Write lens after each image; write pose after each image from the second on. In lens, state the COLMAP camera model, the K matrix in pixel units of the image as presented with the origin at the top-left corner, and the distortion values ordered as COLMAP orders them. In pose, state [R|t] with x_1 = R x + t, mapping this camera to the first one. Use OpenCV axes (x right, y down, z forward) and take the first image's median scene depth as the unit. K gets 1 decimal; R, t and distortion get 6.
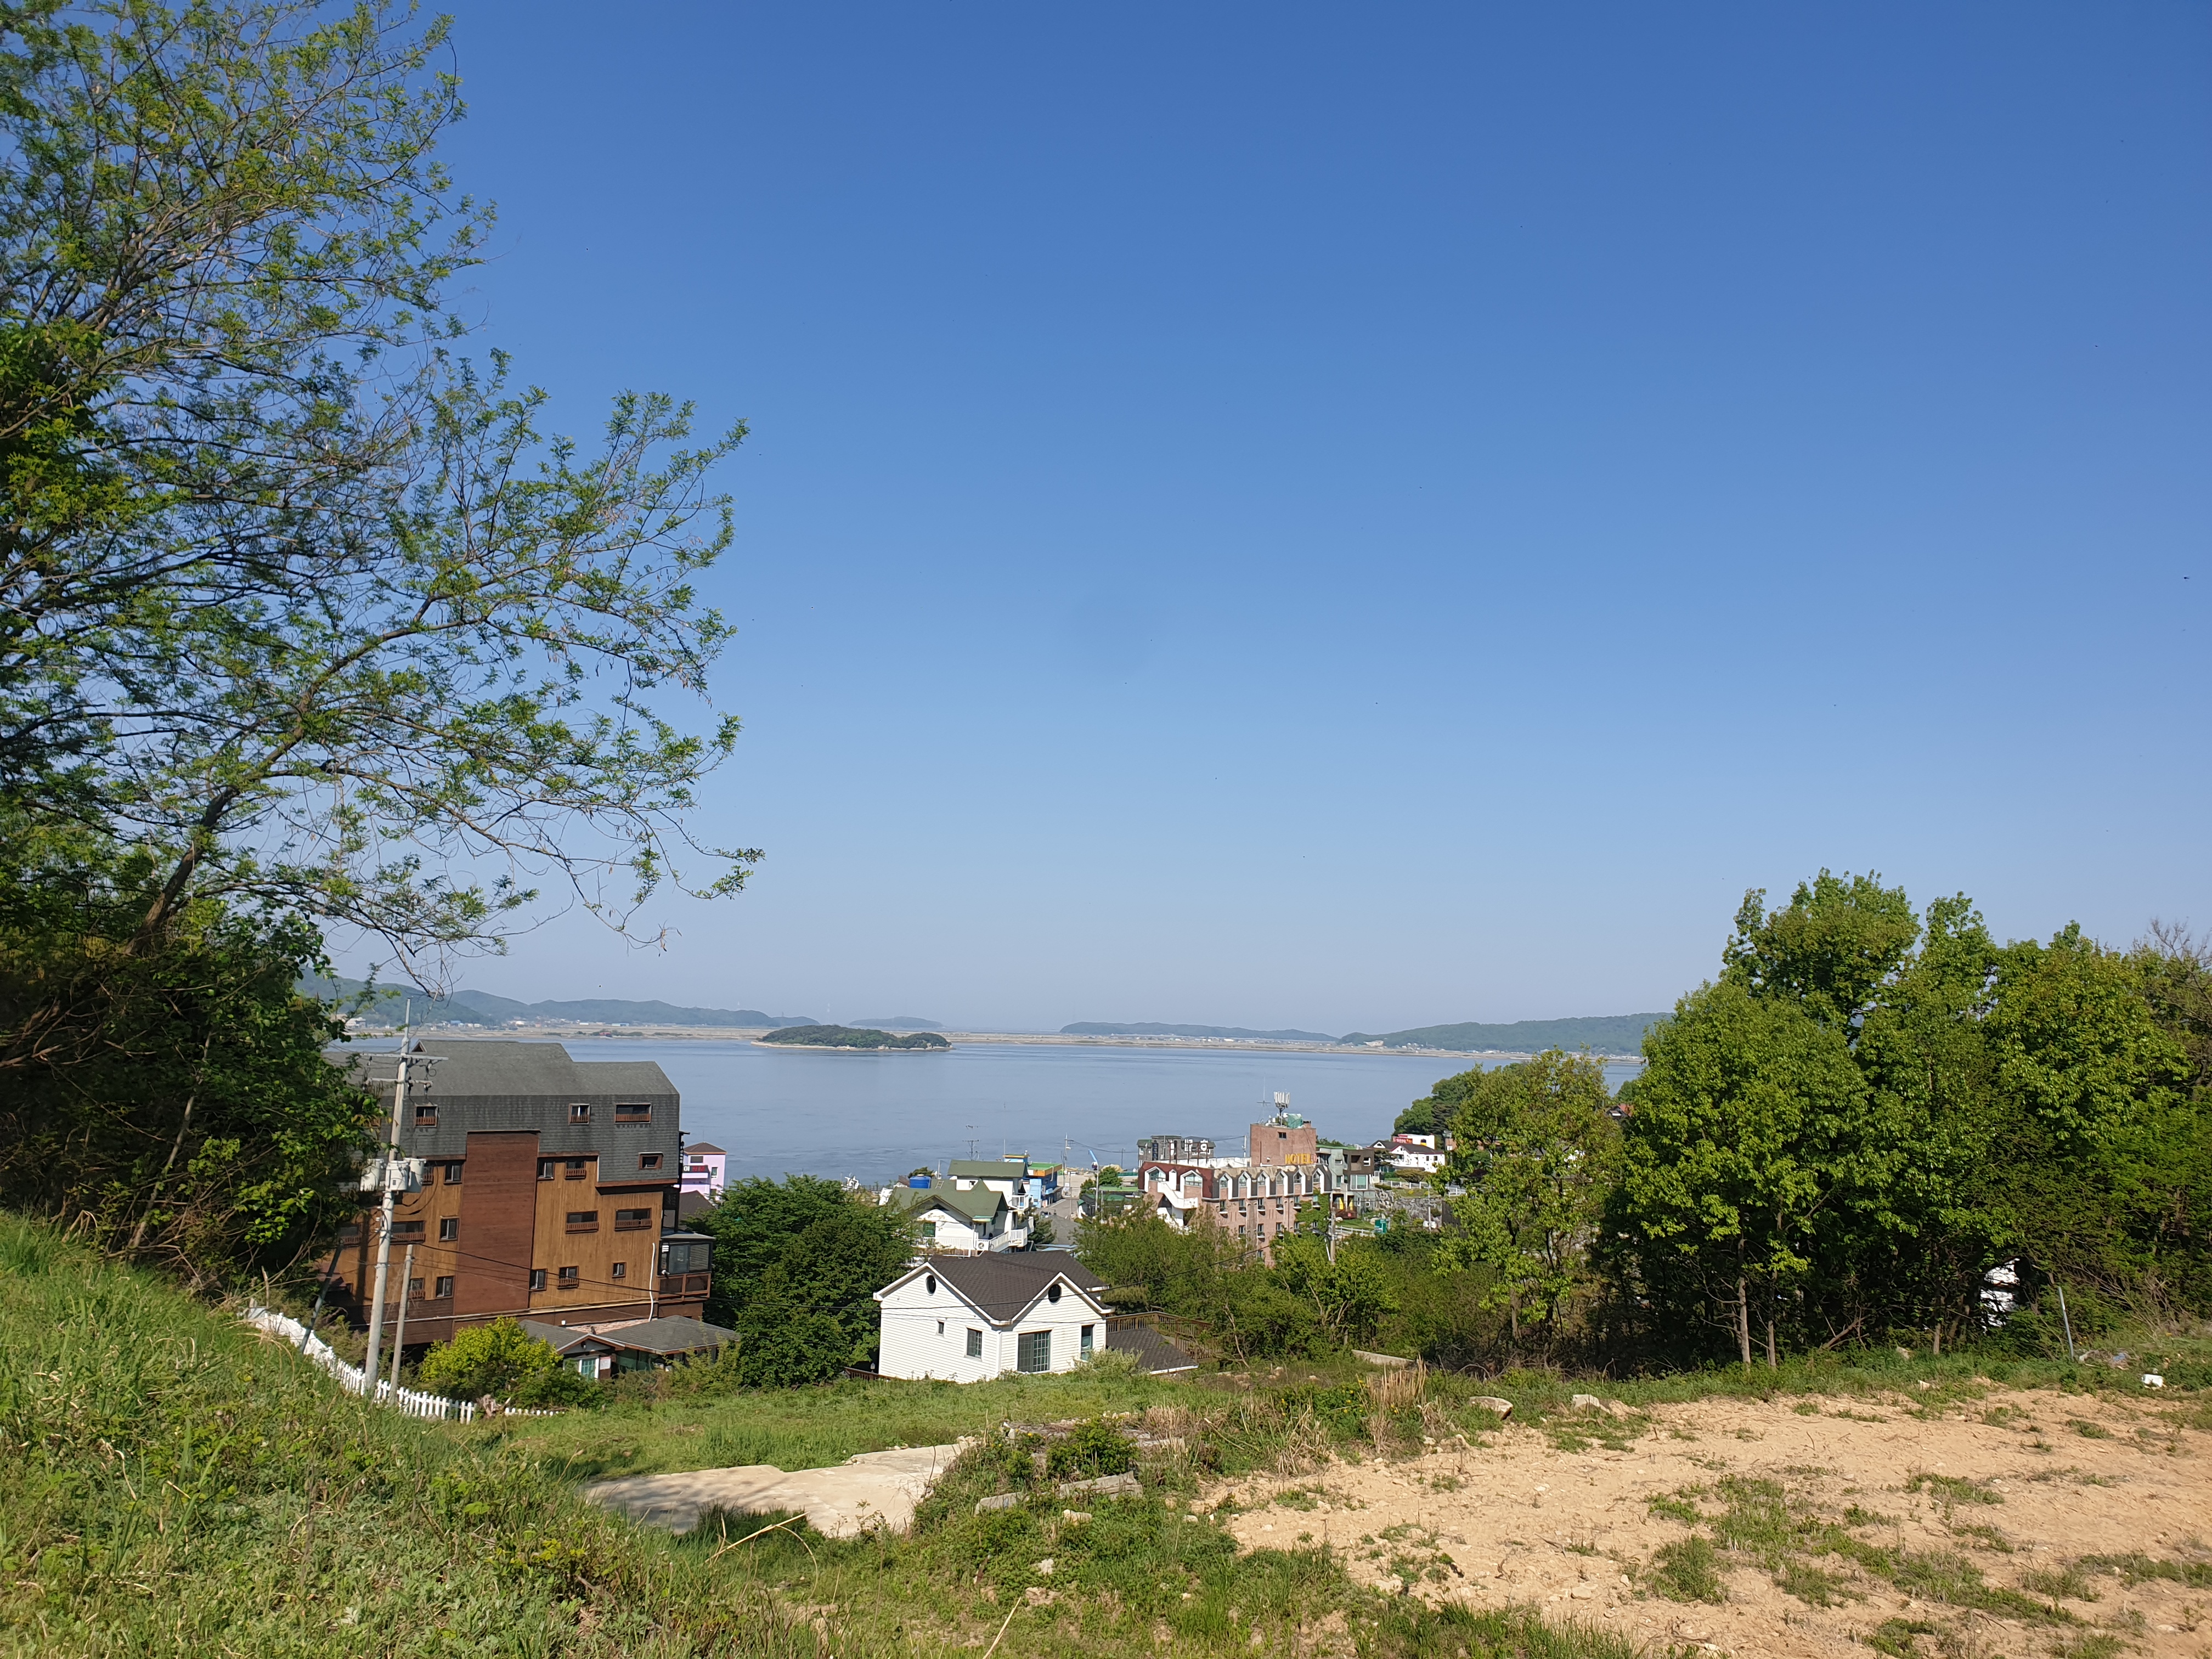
lens RADIAL K [[1708.0, 0, 1088.5], [0, 1708.0, 854.5], [0, 0, 1]] dist [0.058659, -0.040556]
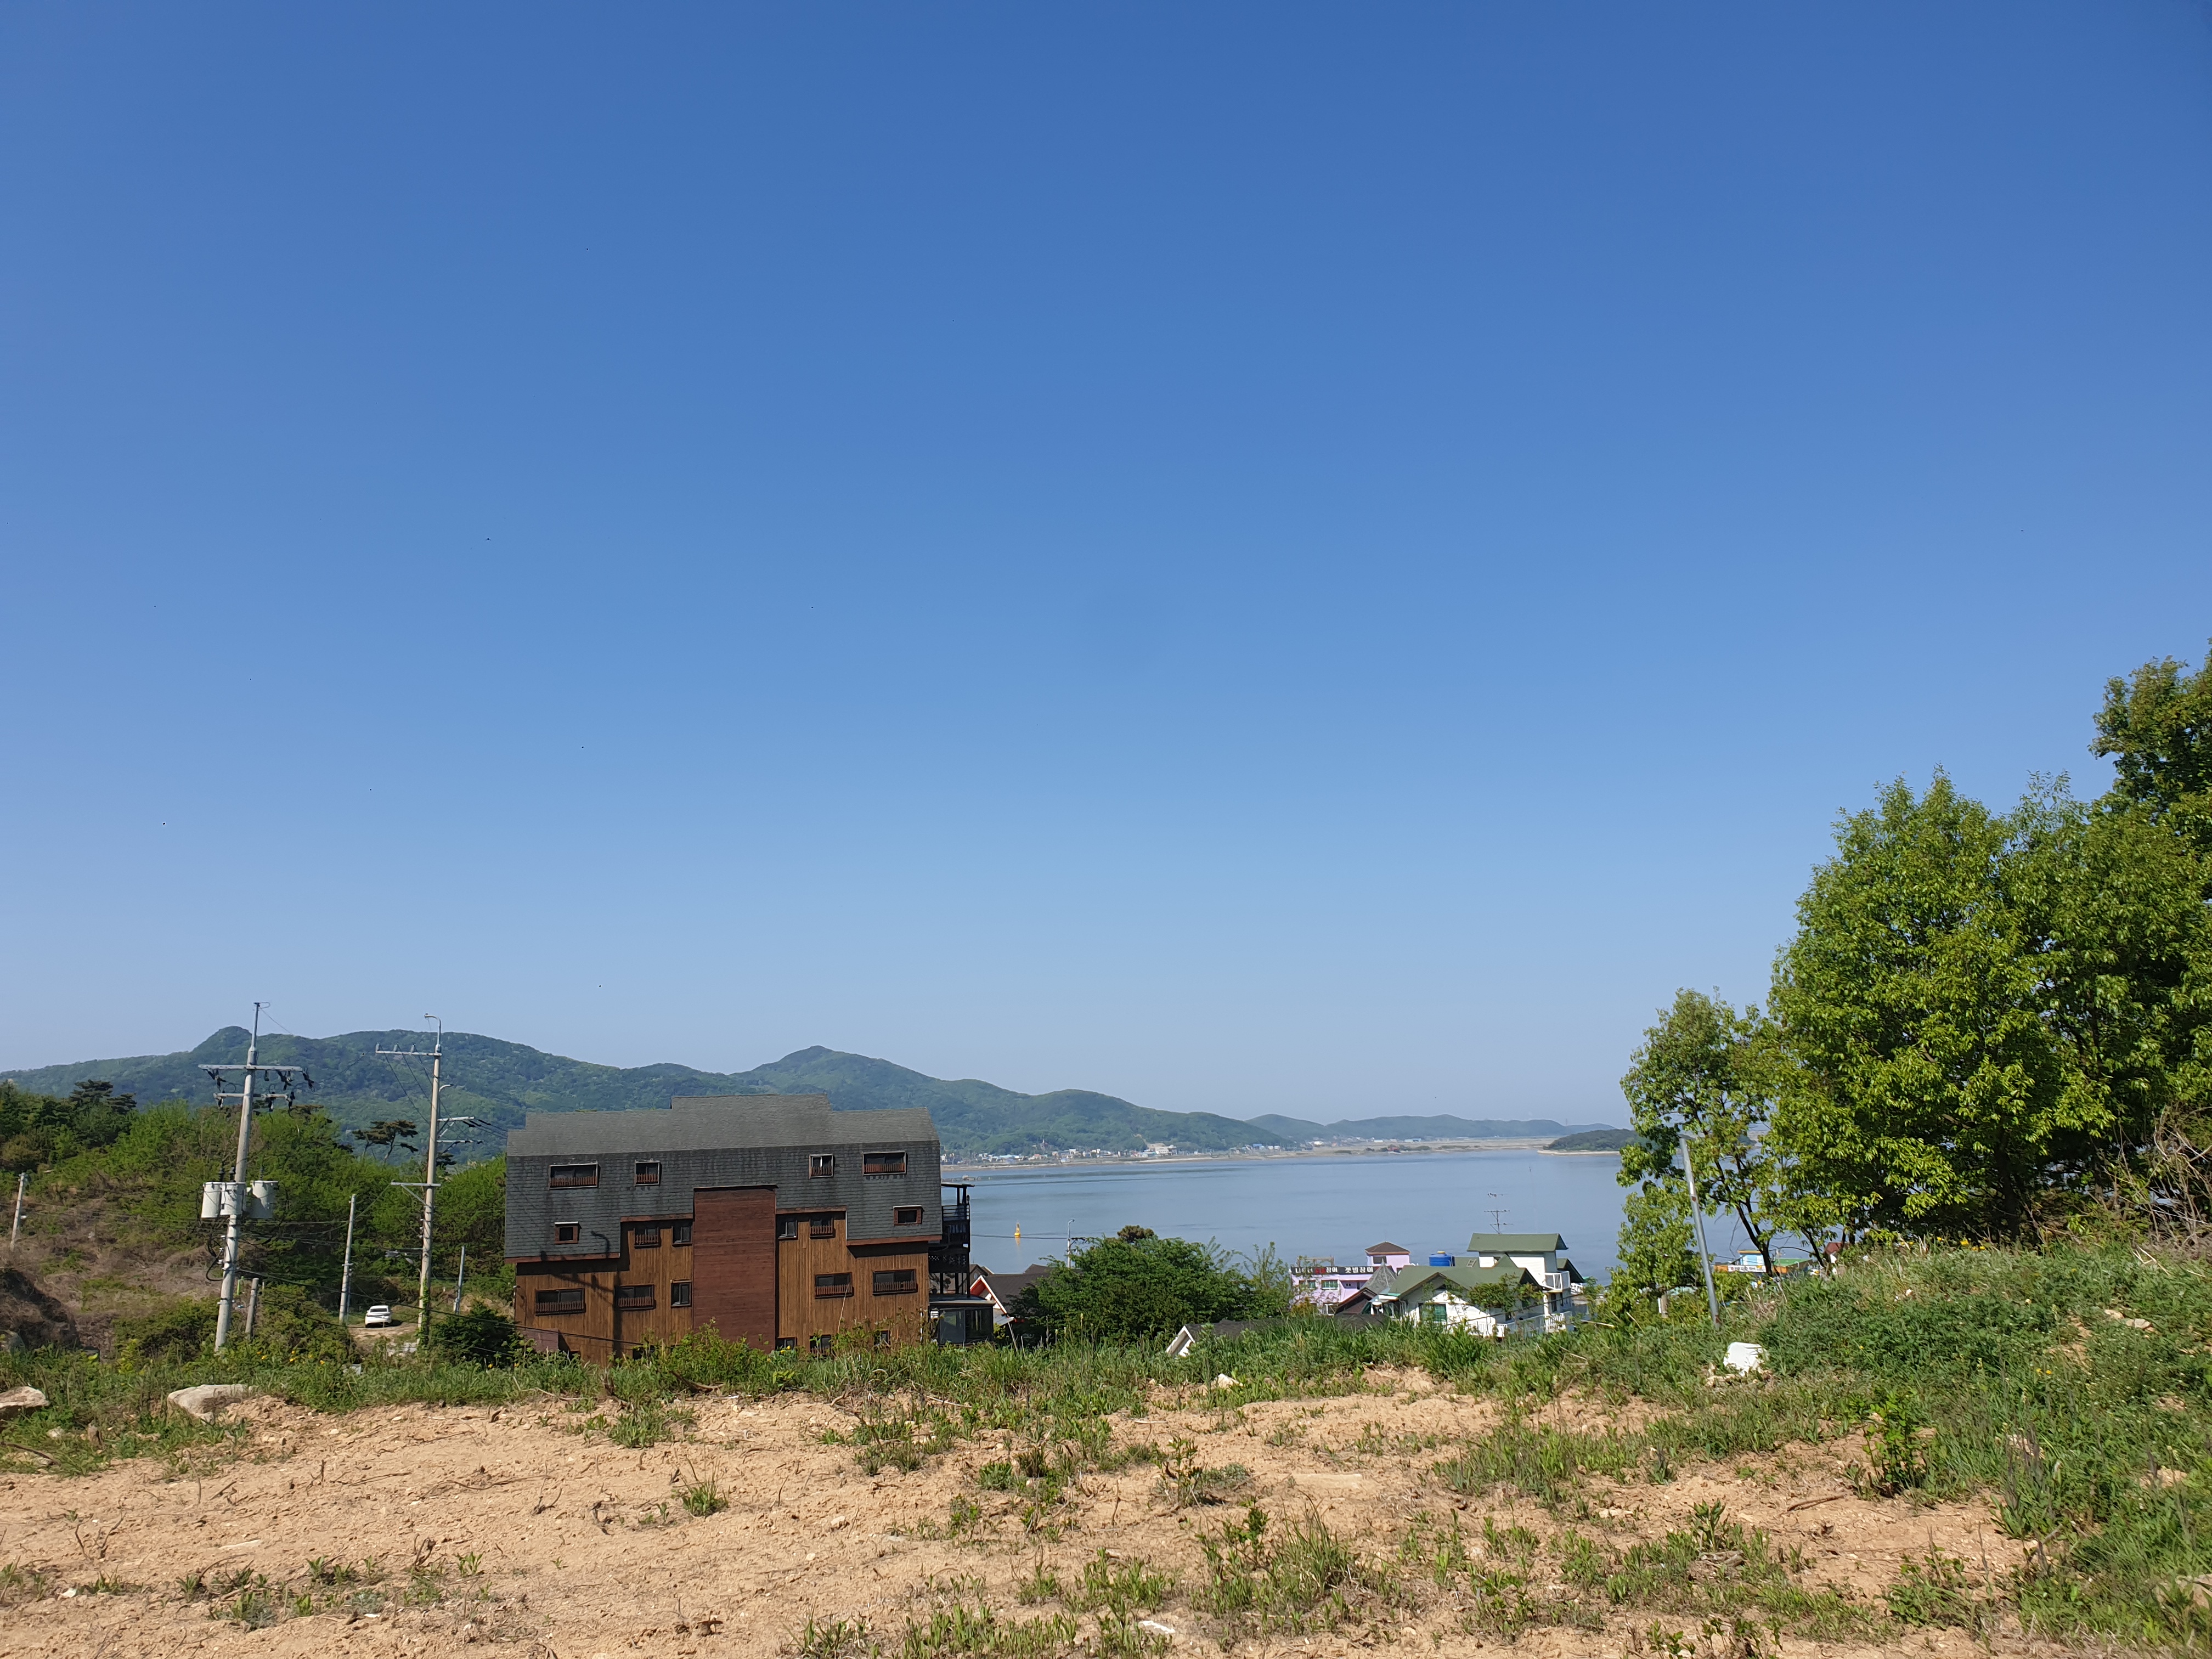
lens RADIAL K [[1666.4, 0, 1106.0], [0, 1666.4, 829.5], [0, 0, 1]] dist [0.186172, -0.402566]
pose [[0.900292, -0.136867, -0.413208, 0.308168], [0.102788, 0.989280, -0.103727, 0.105855], [0.422975, 0.050912, 0.904710, 0.307003]]
